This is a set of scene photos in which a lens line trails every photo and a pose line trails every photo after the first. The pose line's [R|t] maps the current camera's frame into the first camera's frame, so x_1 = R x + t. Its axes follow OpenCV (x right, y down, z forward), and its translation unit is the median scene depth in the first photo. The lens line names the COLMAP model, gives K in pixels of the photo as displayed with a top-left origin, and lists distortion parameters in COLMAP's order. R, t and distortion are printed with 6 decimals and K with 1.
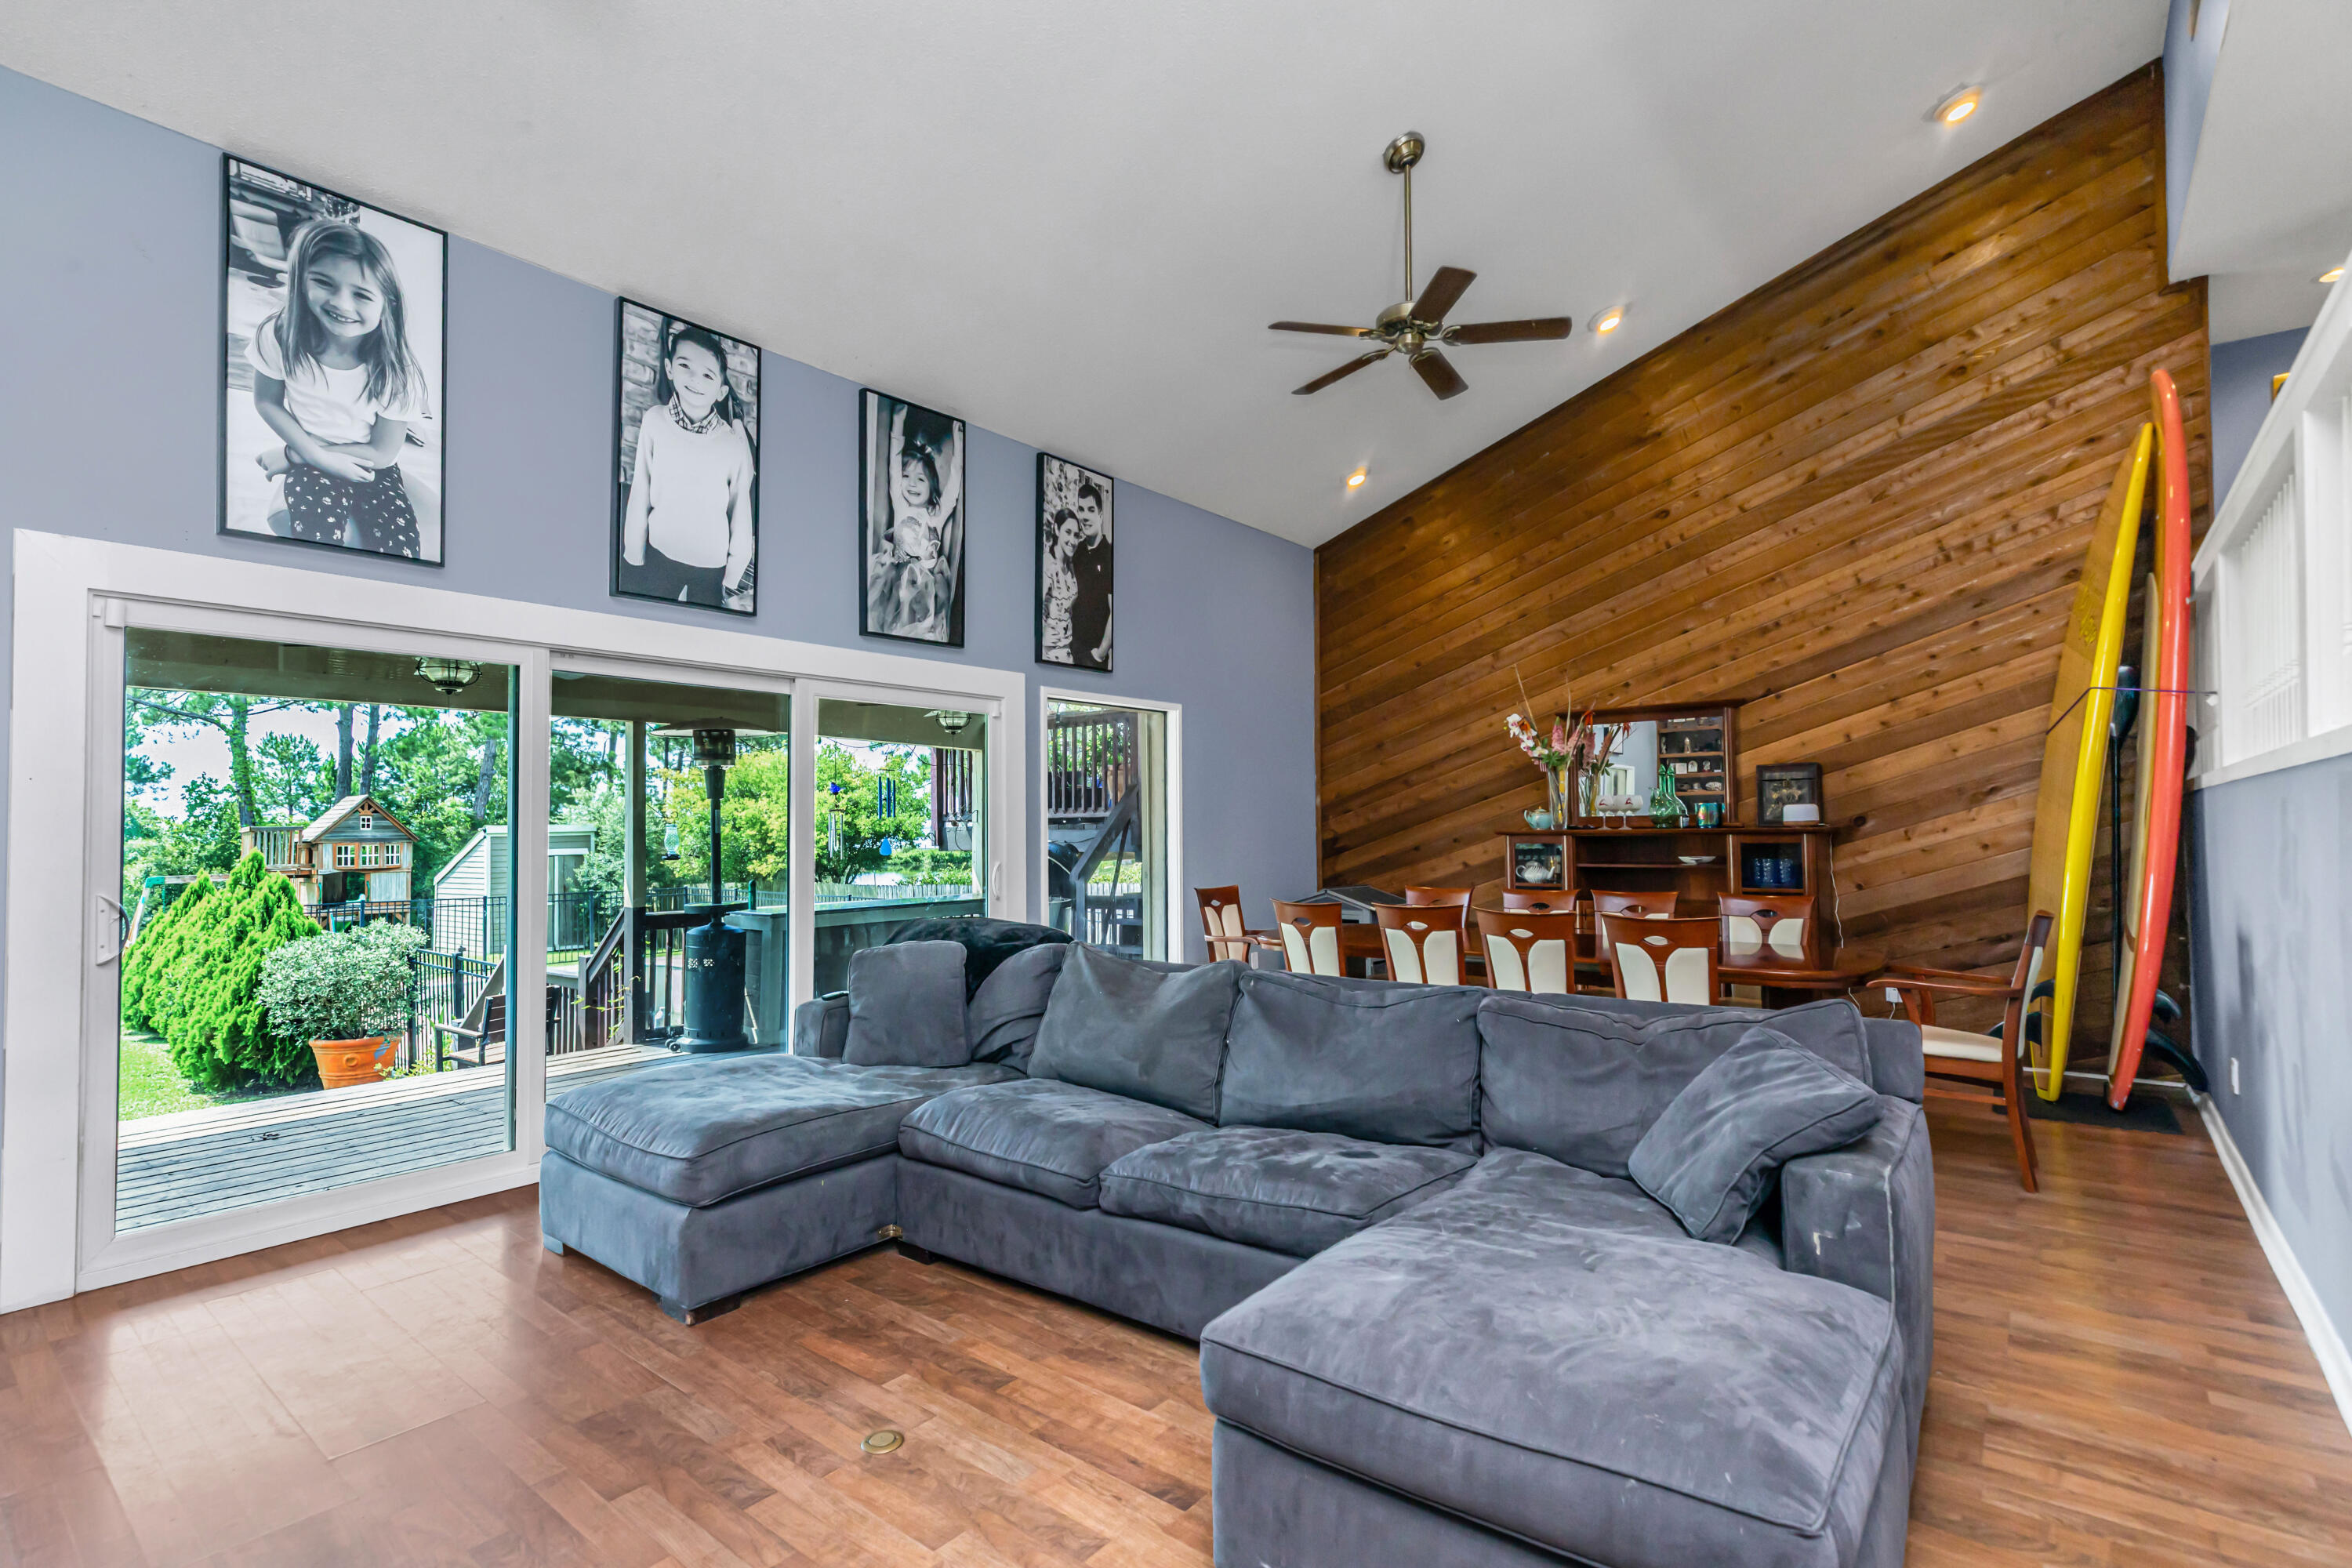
lens RADIAL K [[1074.4, 0, 1174.6], [0, 1074.4, 799.7], [0, 0, 1]] dist [0.000280, 0.000750]
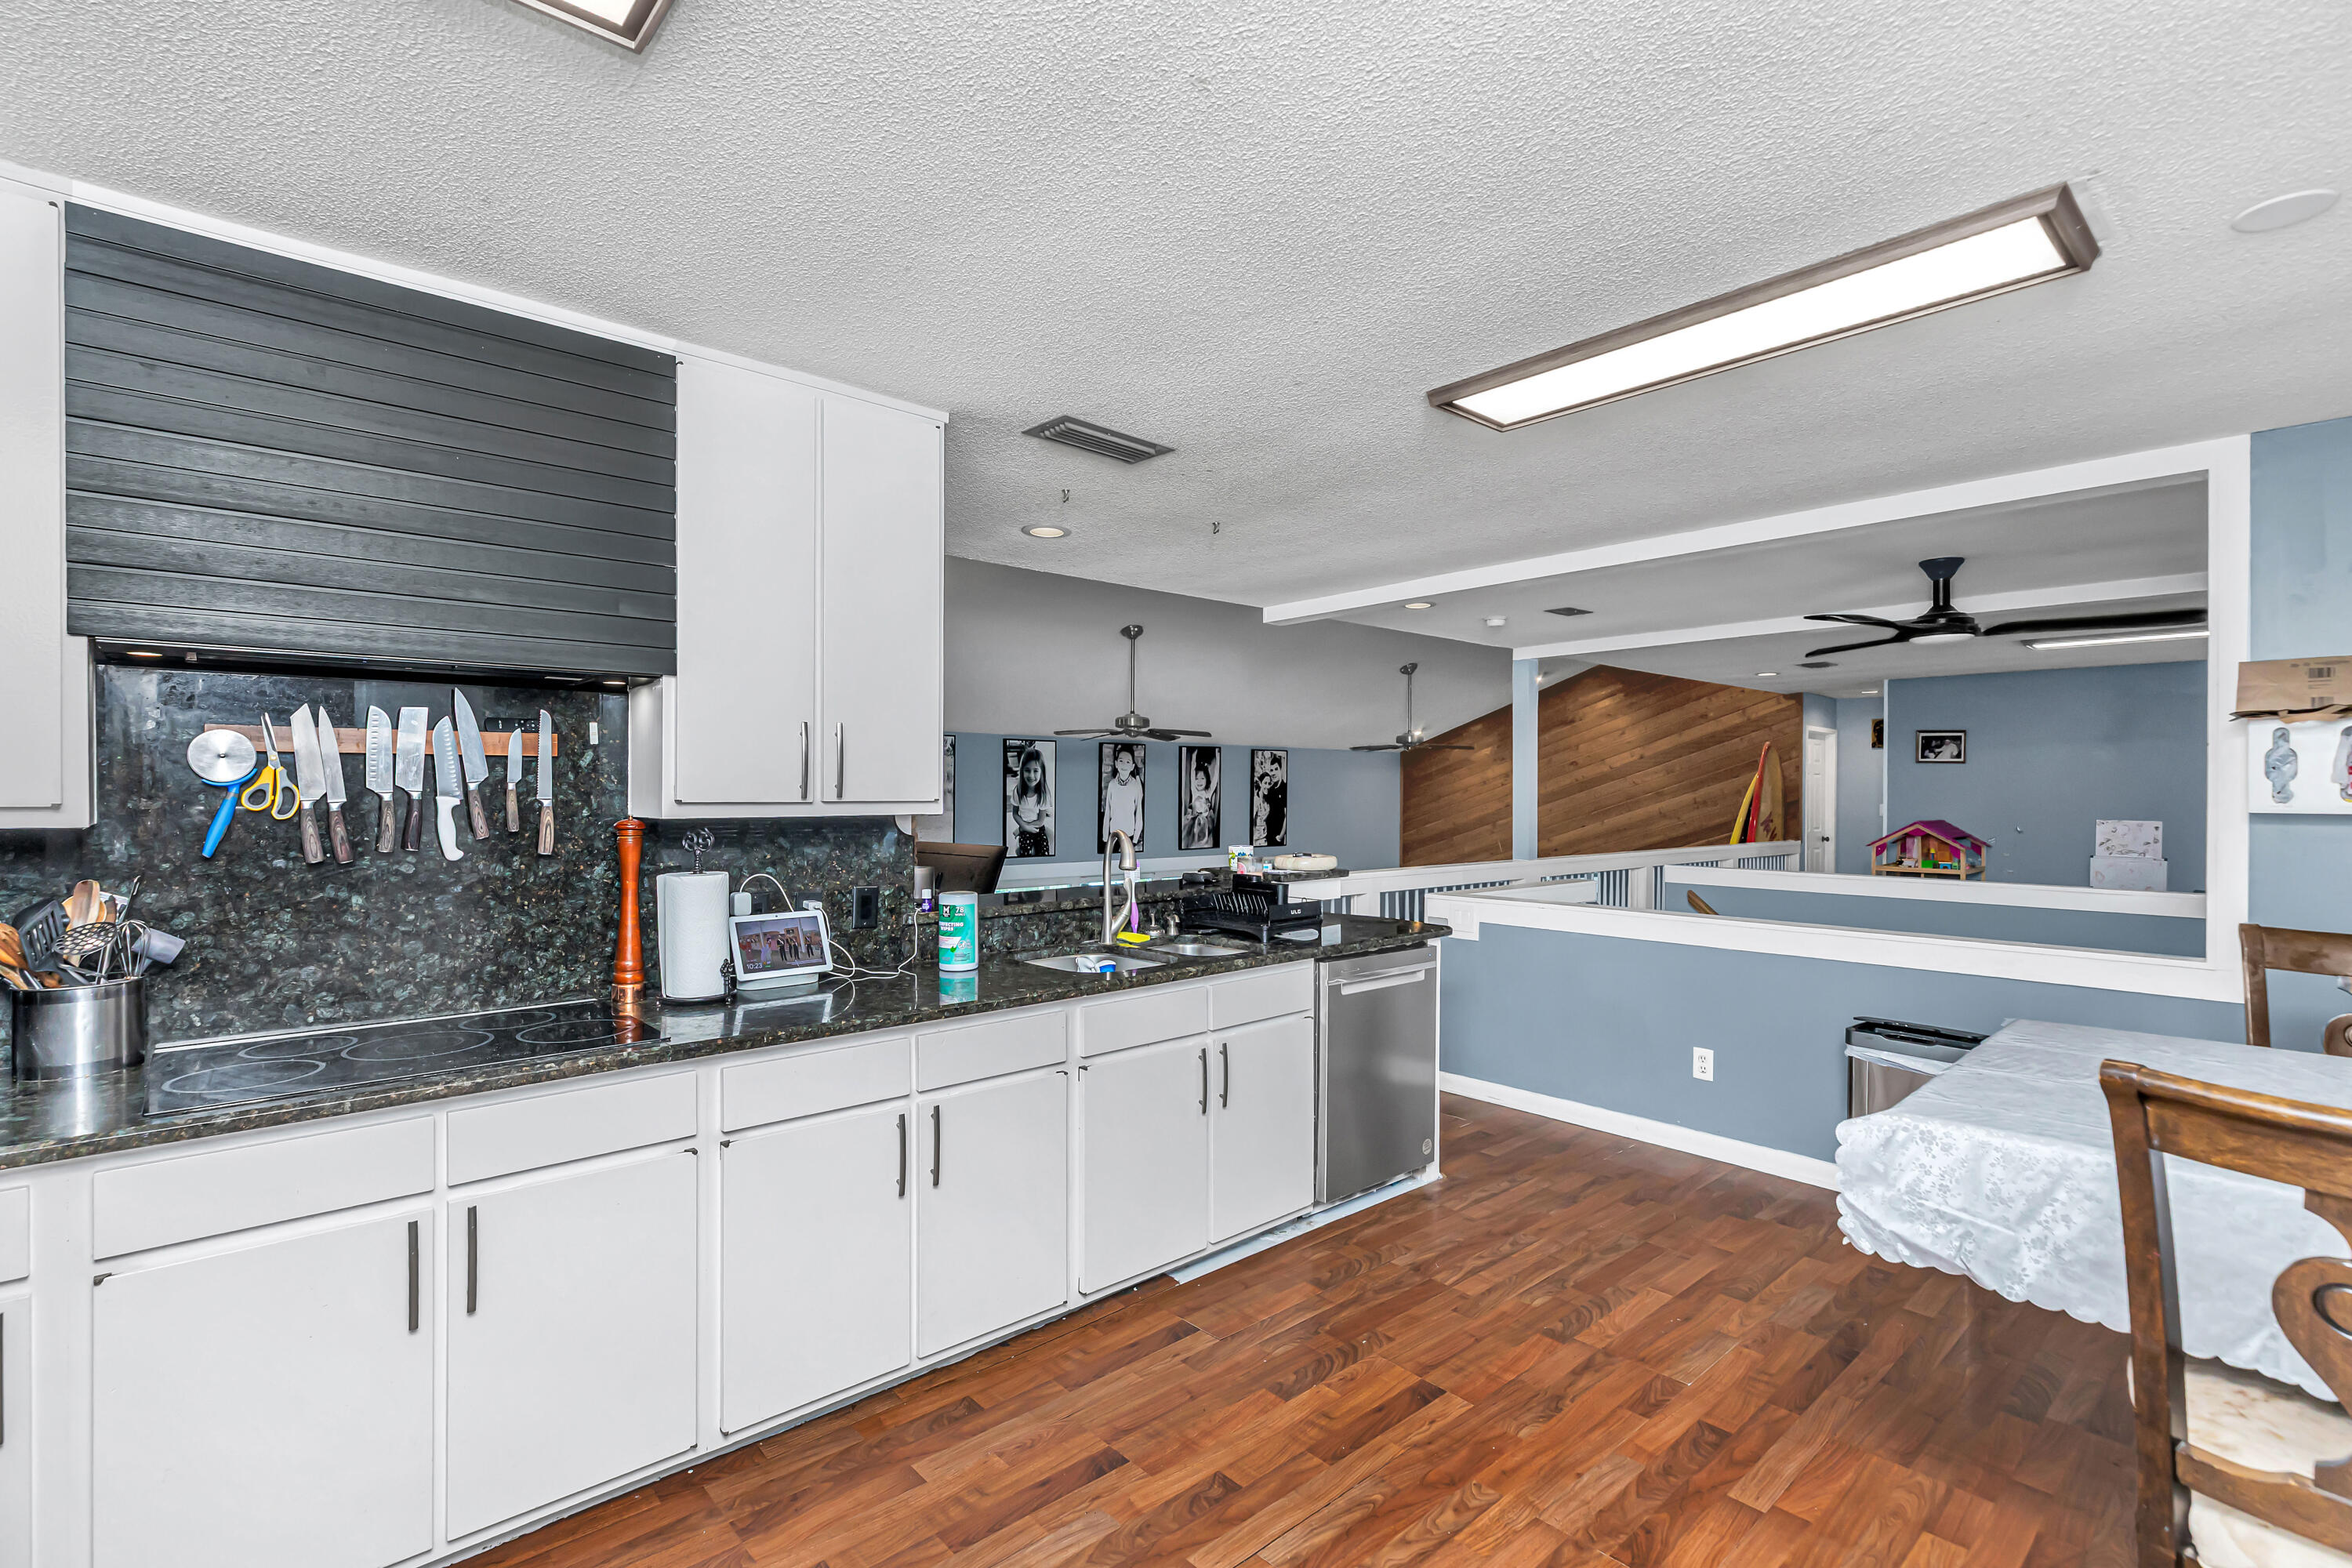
lens RADIAL K [[1074.4, 0, 1168.8], [0, 1074.4, 793.8], [0, 0, 1]] dist [0.000280, 0.000750]
pose [[0.985996, 0.009726, -0.166488, 0.076353], [-0.004945, 0.999564, 0.029105, -0.336755], [0.166698, -0.027875, 0.985614, -1.296605]]
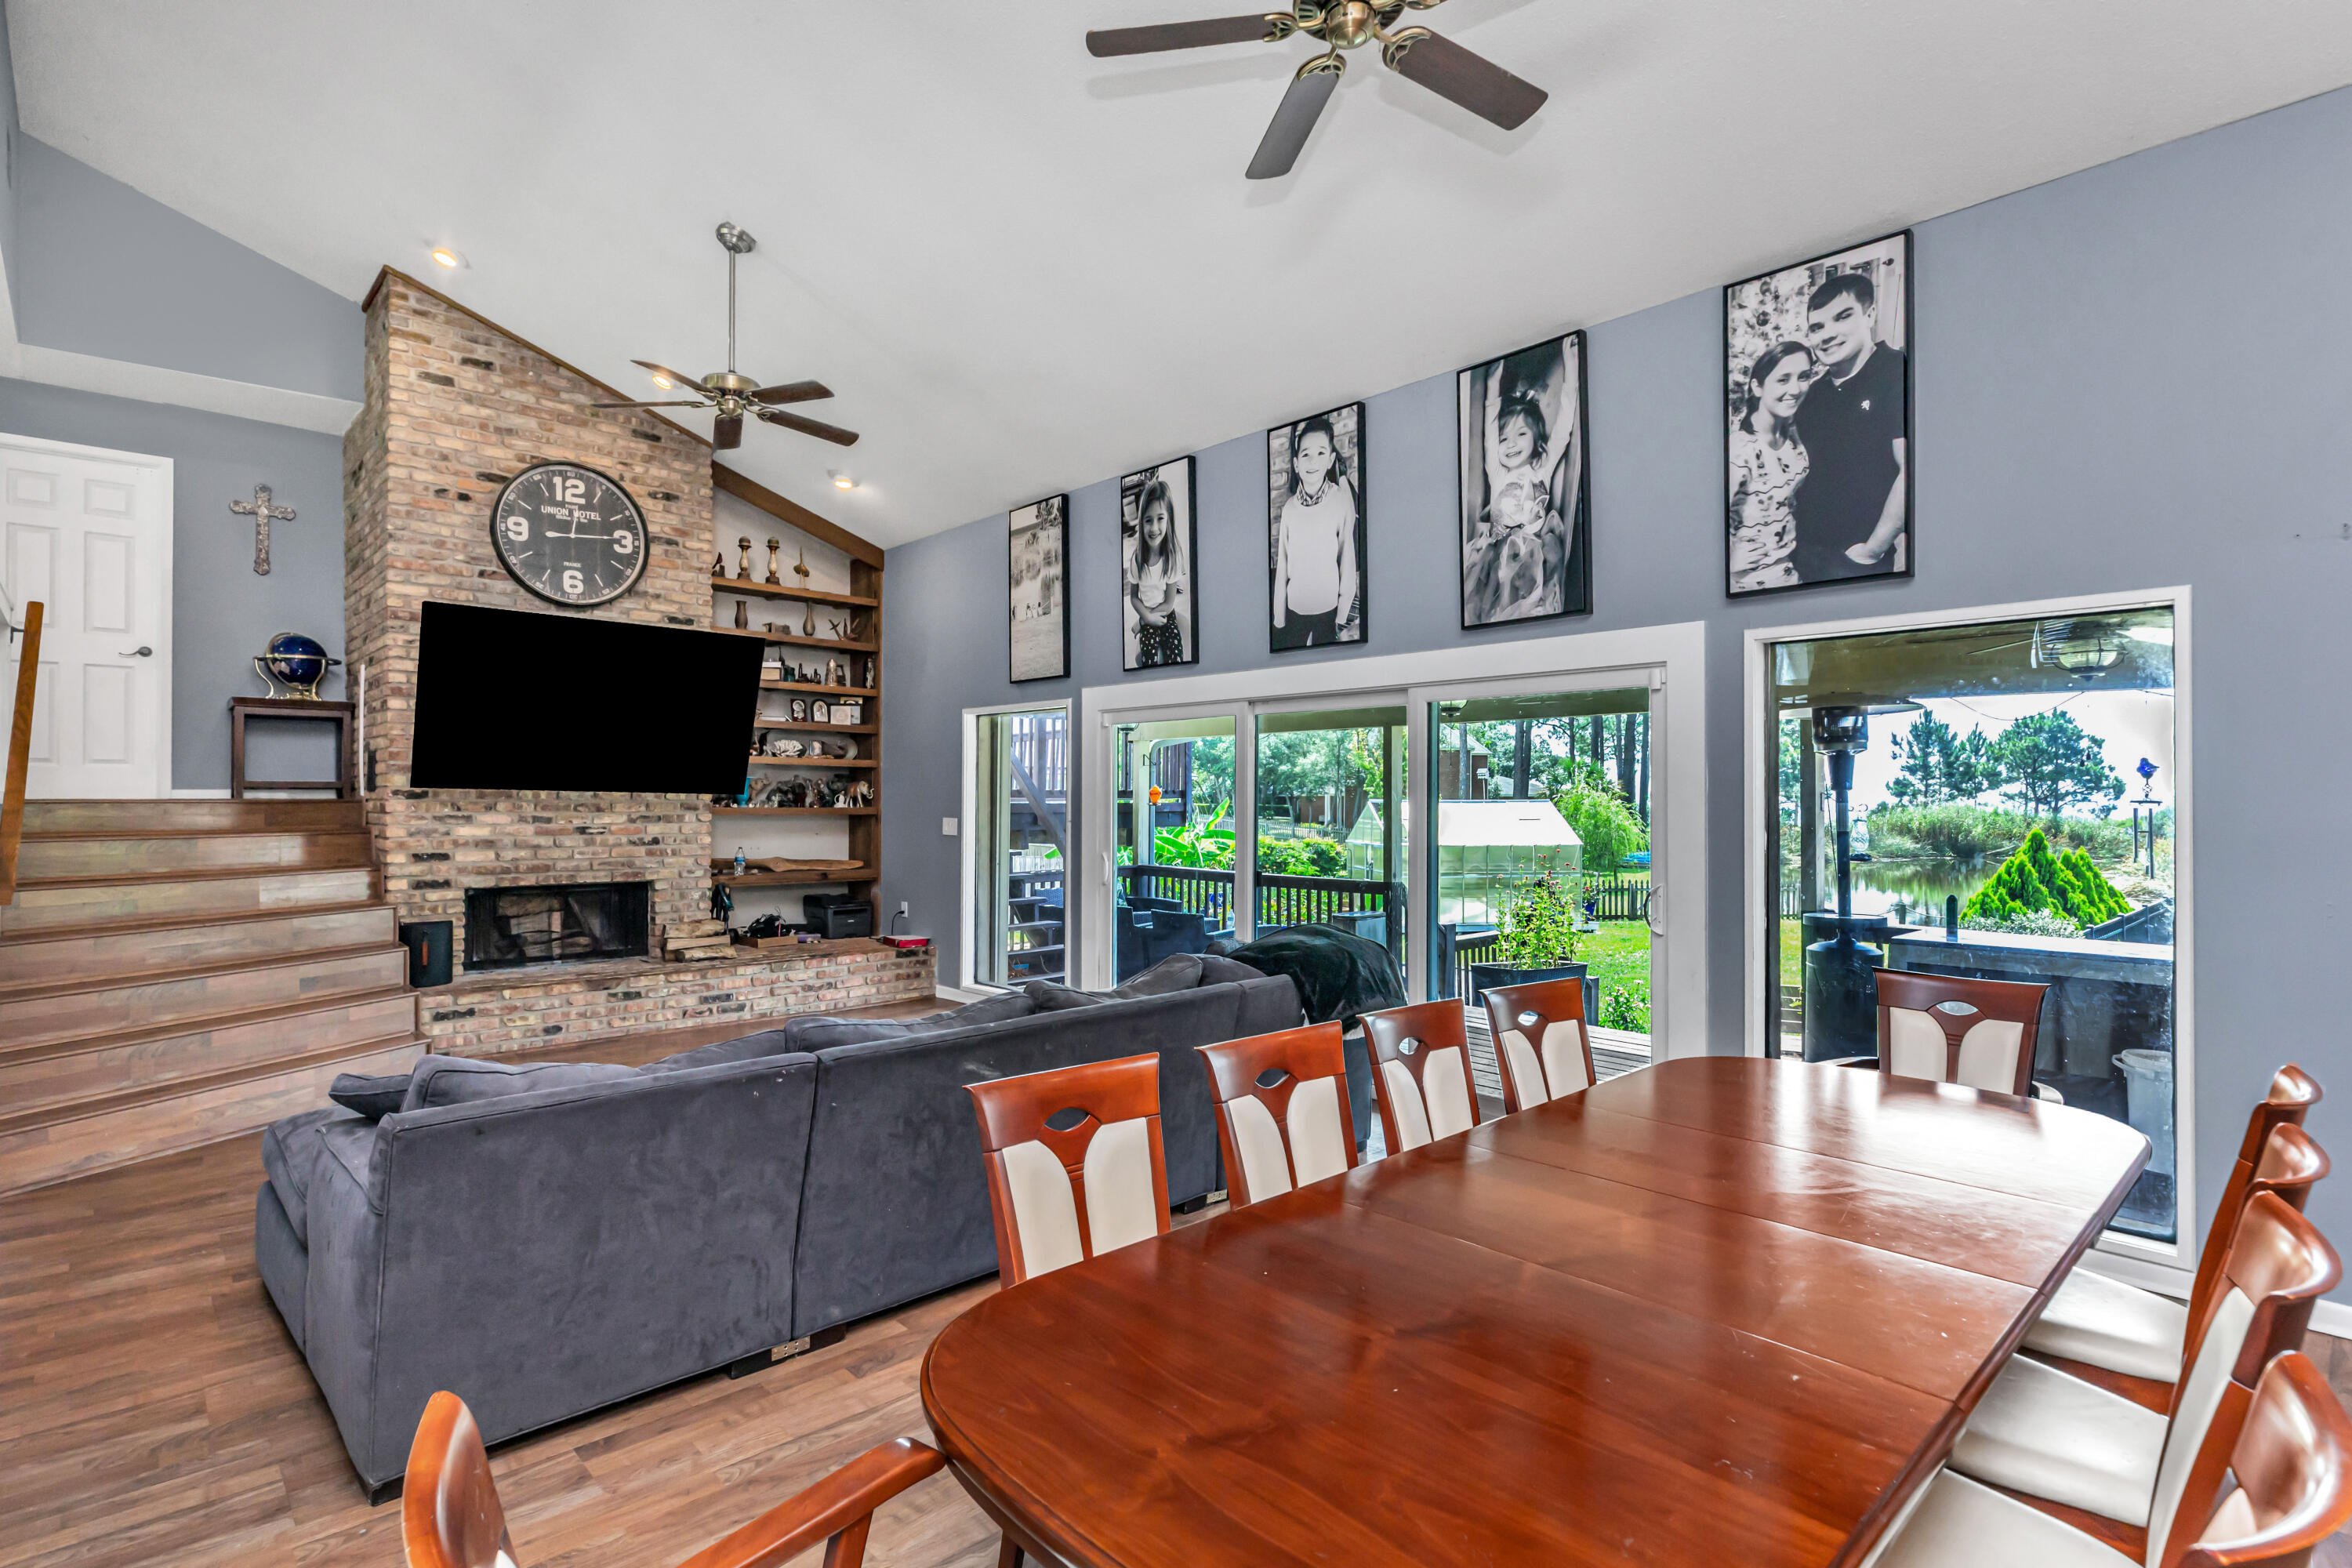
lens RADIAL K [[1074.4, 0, 1183.5], [0, 1074.4, 790.9], [0, 0, 1]] dist [0.000280, 0.000750]
pose [[-0.102687, 0.004302, -0.994704, 0.667836], [0.027965, 0.999608, 0.001436, -0.018498], [0.994321, -0.027670, -0.102767, 0.820489]]
